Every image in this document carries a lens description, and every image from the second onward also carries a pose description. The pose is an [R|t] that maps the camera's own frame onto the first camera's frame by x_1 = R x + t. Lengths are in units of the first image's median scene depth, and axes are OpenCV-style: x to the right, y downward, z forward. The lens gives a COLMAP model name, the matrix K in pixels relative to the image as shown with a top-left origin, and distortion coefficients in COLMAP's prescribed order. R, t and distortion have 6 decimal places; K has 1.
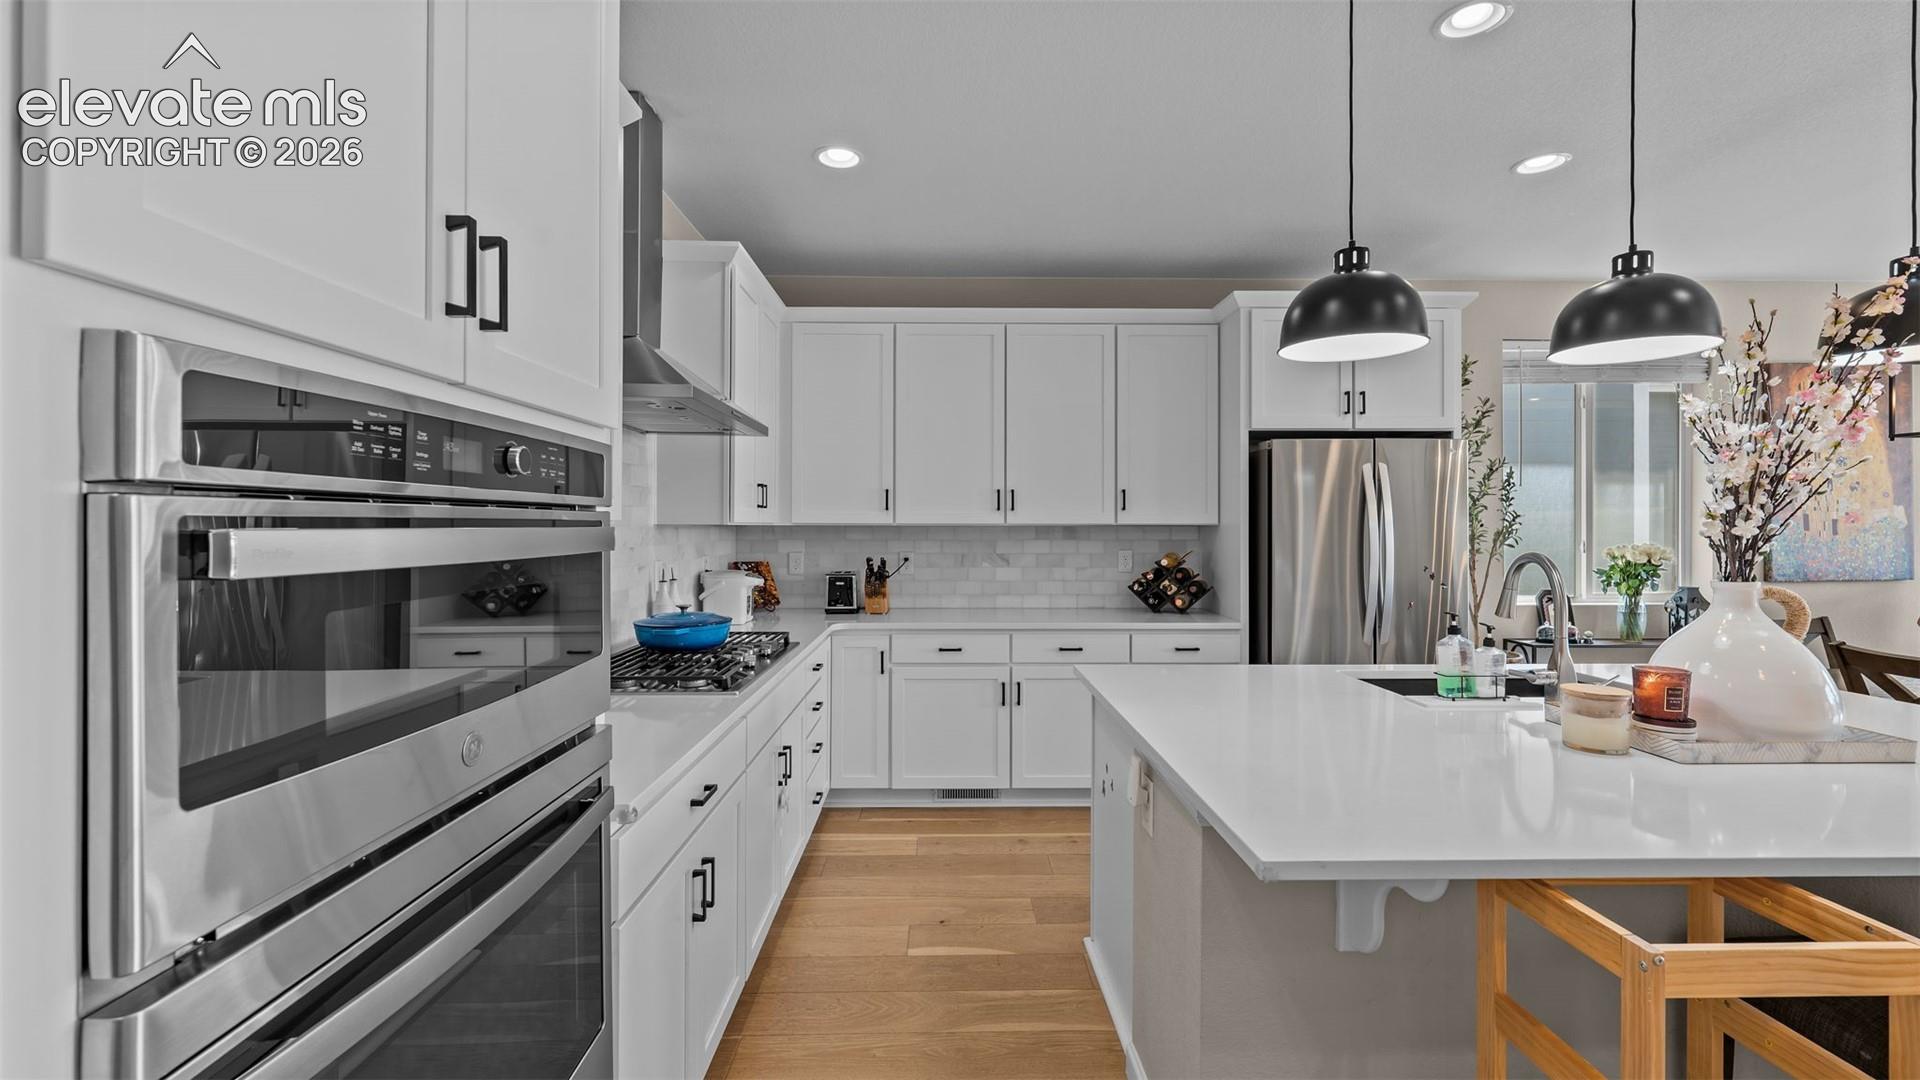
lens RADIAL K [[783.3, 0, 955.5], [0, 783.3, 524.4], [0, 0, 1]] dist [0.000230, -0.000219]
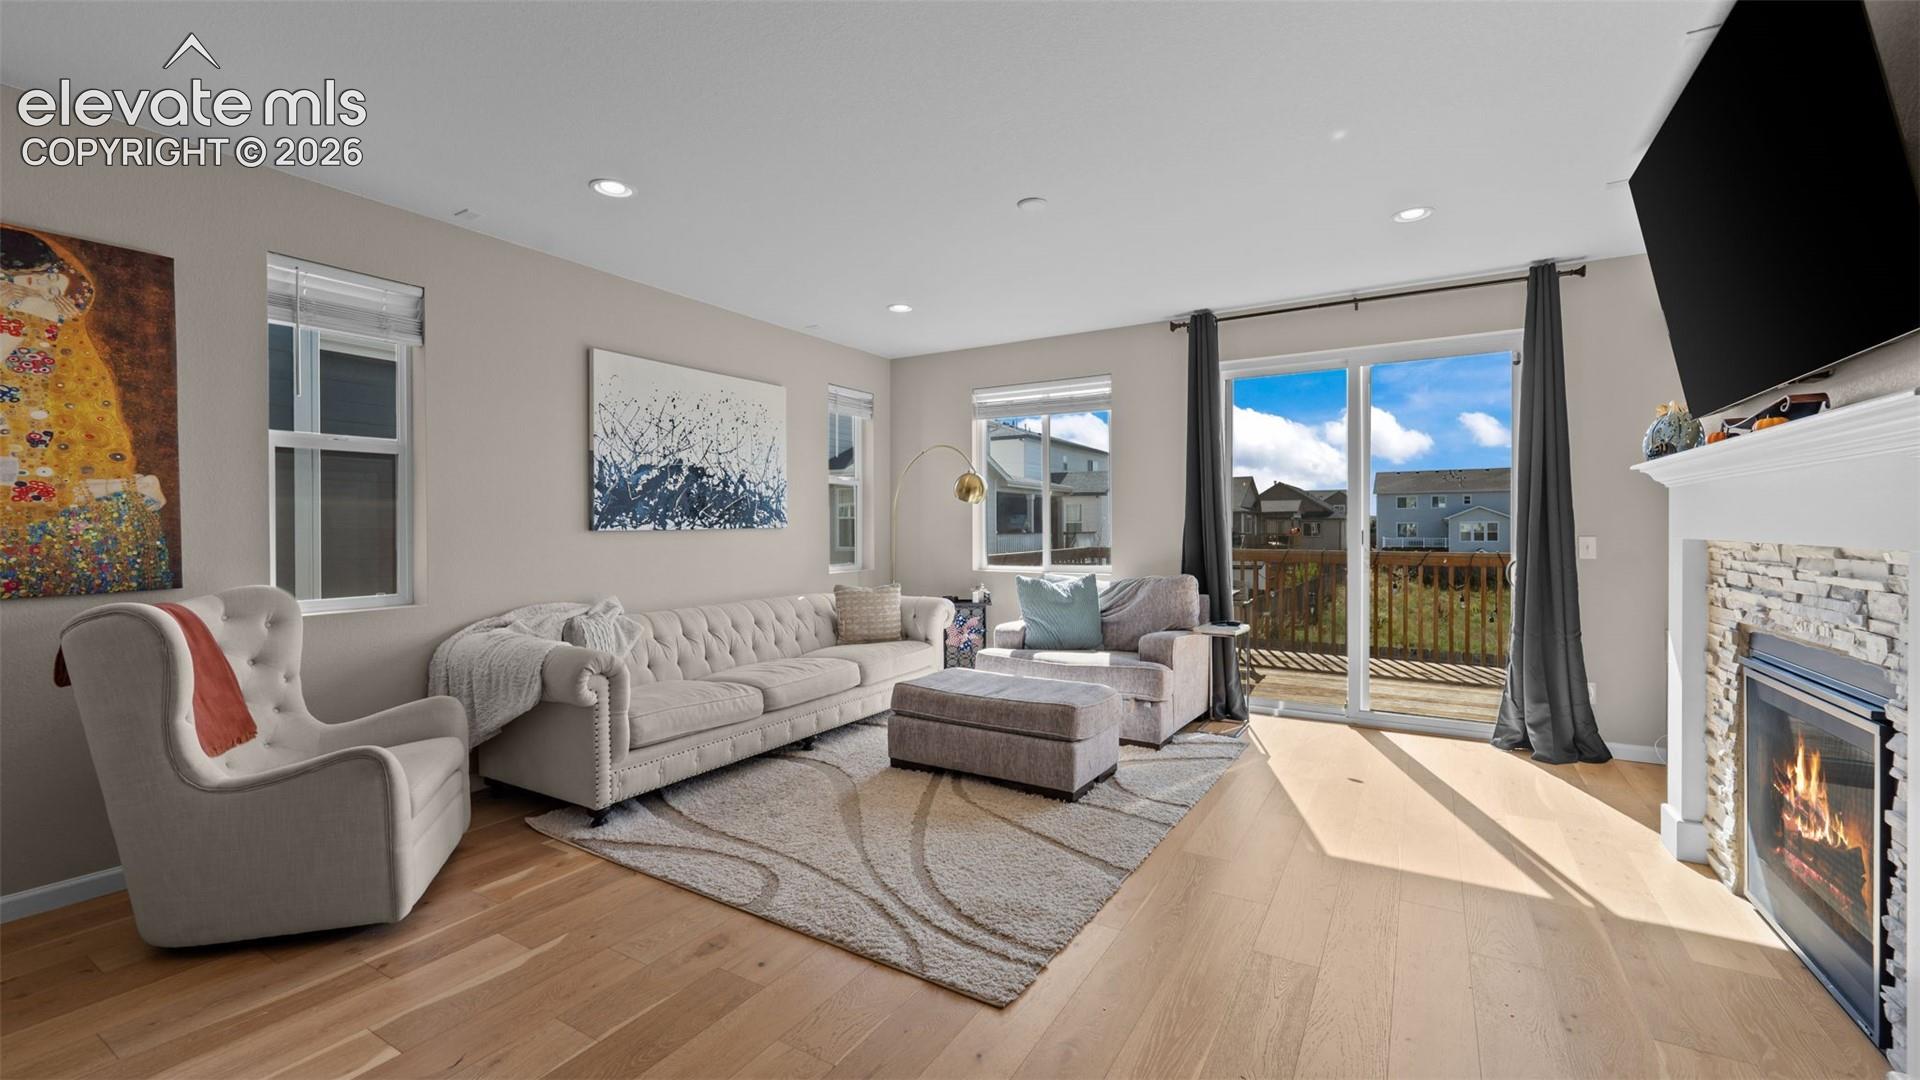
lens RADIAL K [[777.1, 0, 958.8], [0, 777.1, 528.8], [0, 0, 1]] dist [0.000819, -0.000228]
pose [[0.523224, -0.004587, 0.852183, 1.181358], [0.000848, 0.999988, 0.004862, 0.020889], [-0.852195, -0.001821, 0.523222, 0.107869]]
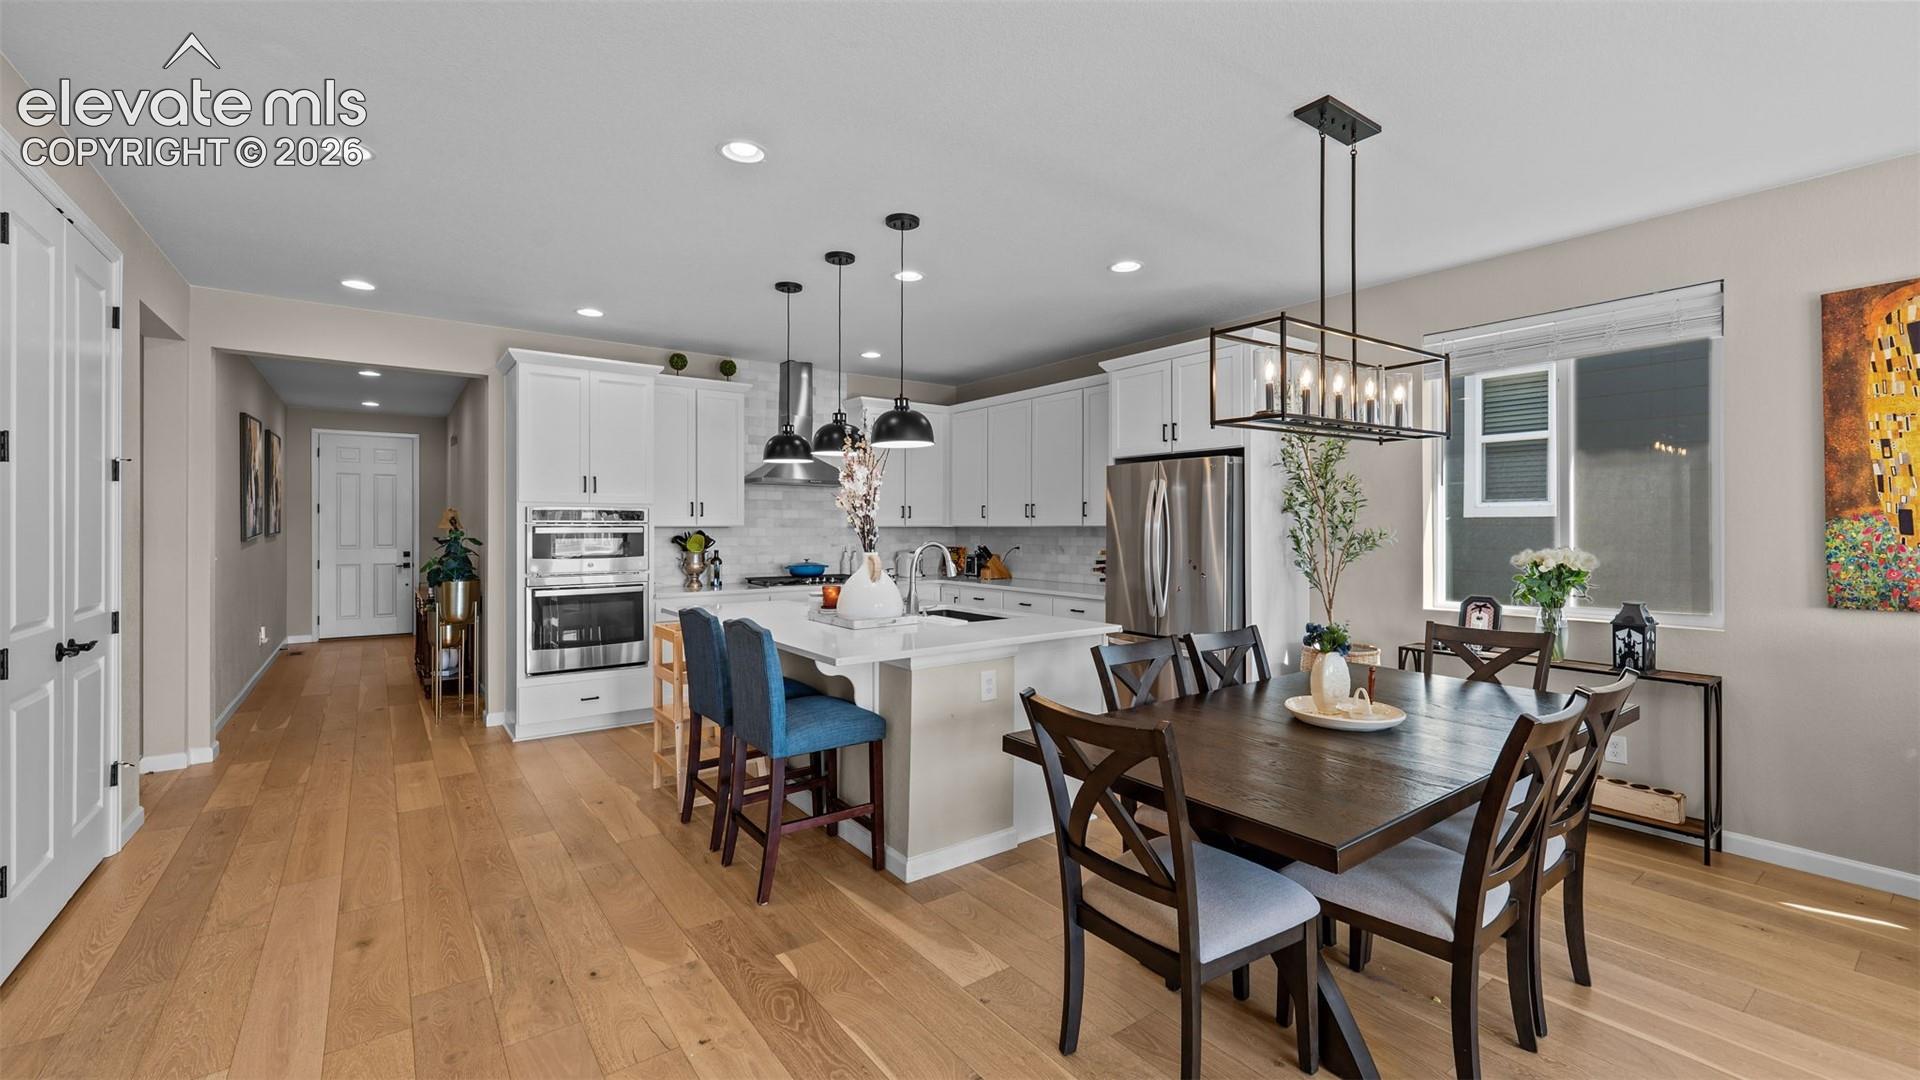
lens RADIAL K [[780.8, 0, 957.7], [0, 780.8, 530.1], [0, 0, 1]] dist [0.000103, -0.000055]
pose [[0.586104, 0.003018, -0.810230, 1.344833], [0.001675, 0.999986, 0.004937, -0.000243], [0.810234, -0.004251, 0.586091, -0.043856]]
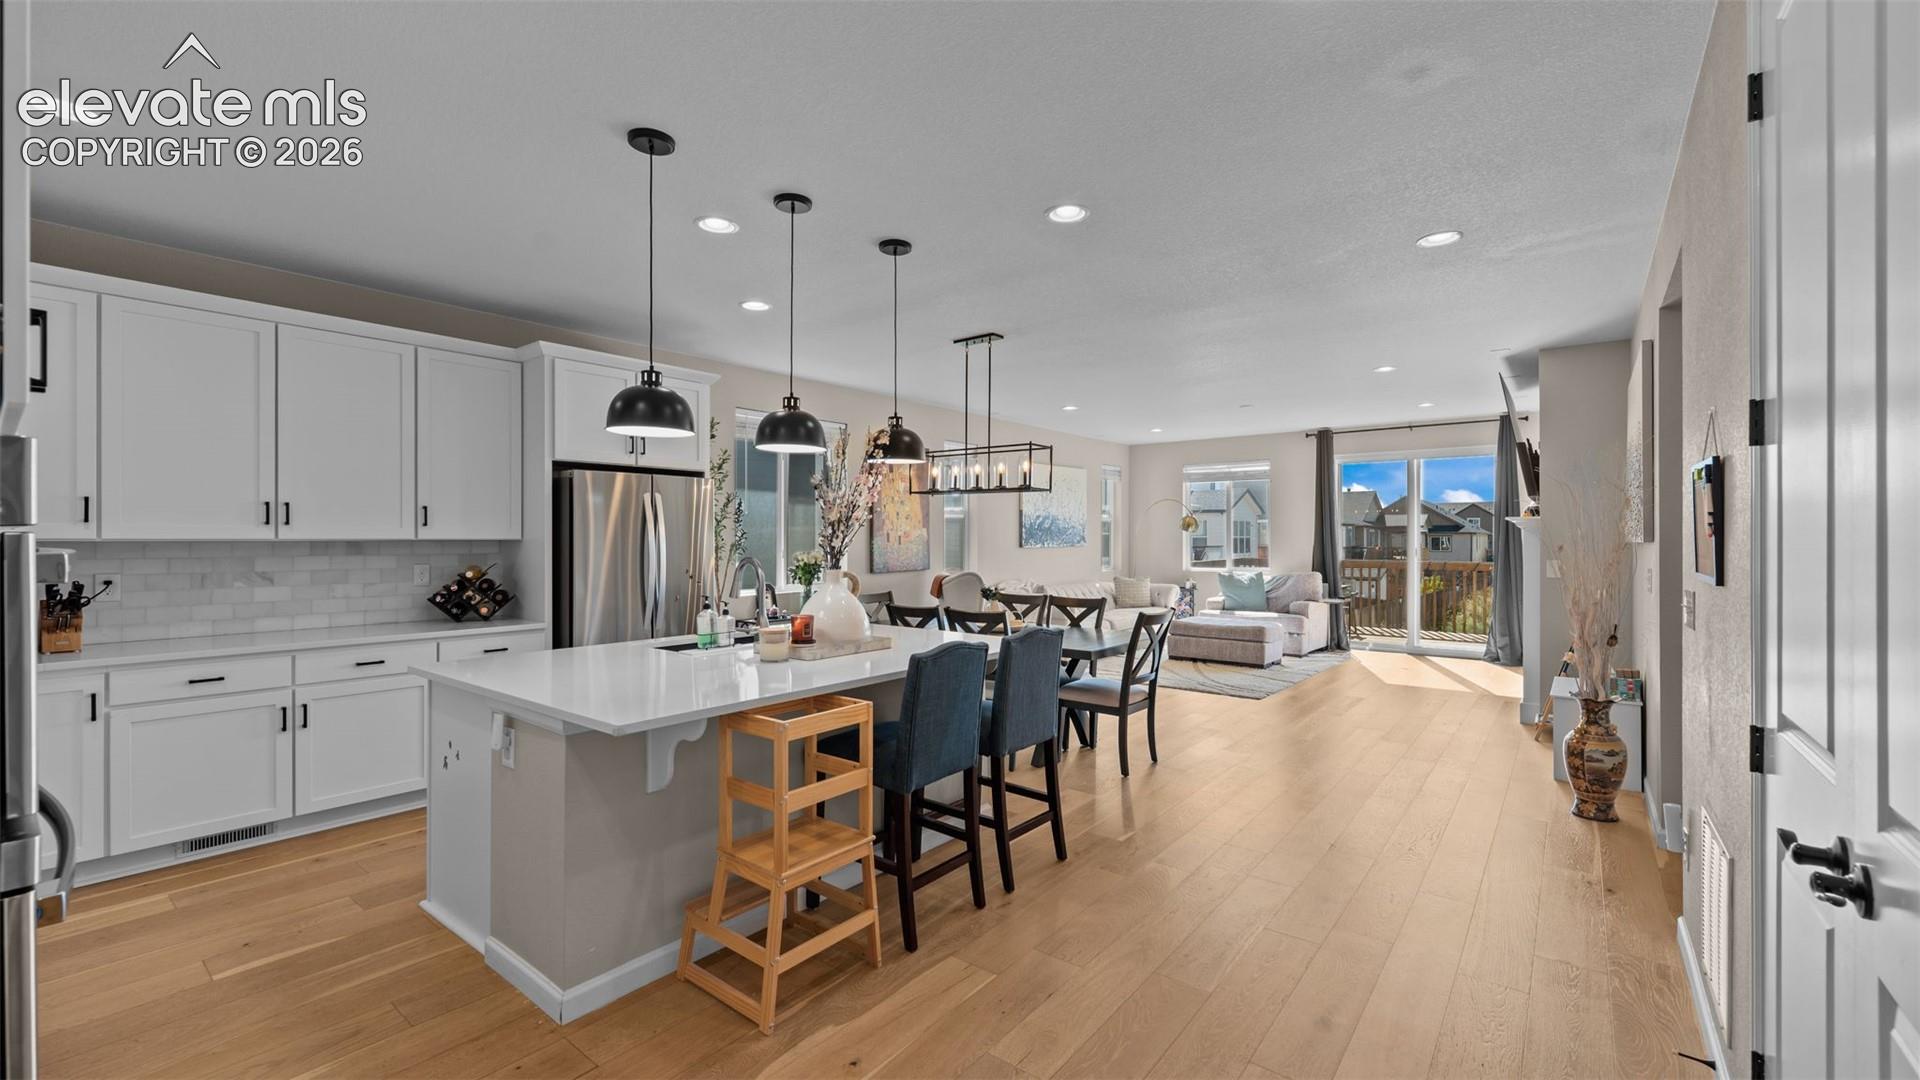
lens RADIAL K [[777.8, 0, 960.0], [0, 777.8, 540.0], [0, 0, 1]] dist [-0.000600, -0.000334]
pose [[0.631999, -0.002149, 0.774966, -0.148613], [-0.001268, 0.999992, 0.003806, -0.004456], [-0.774968, -0.003388, 0.631992, -0.224469]]
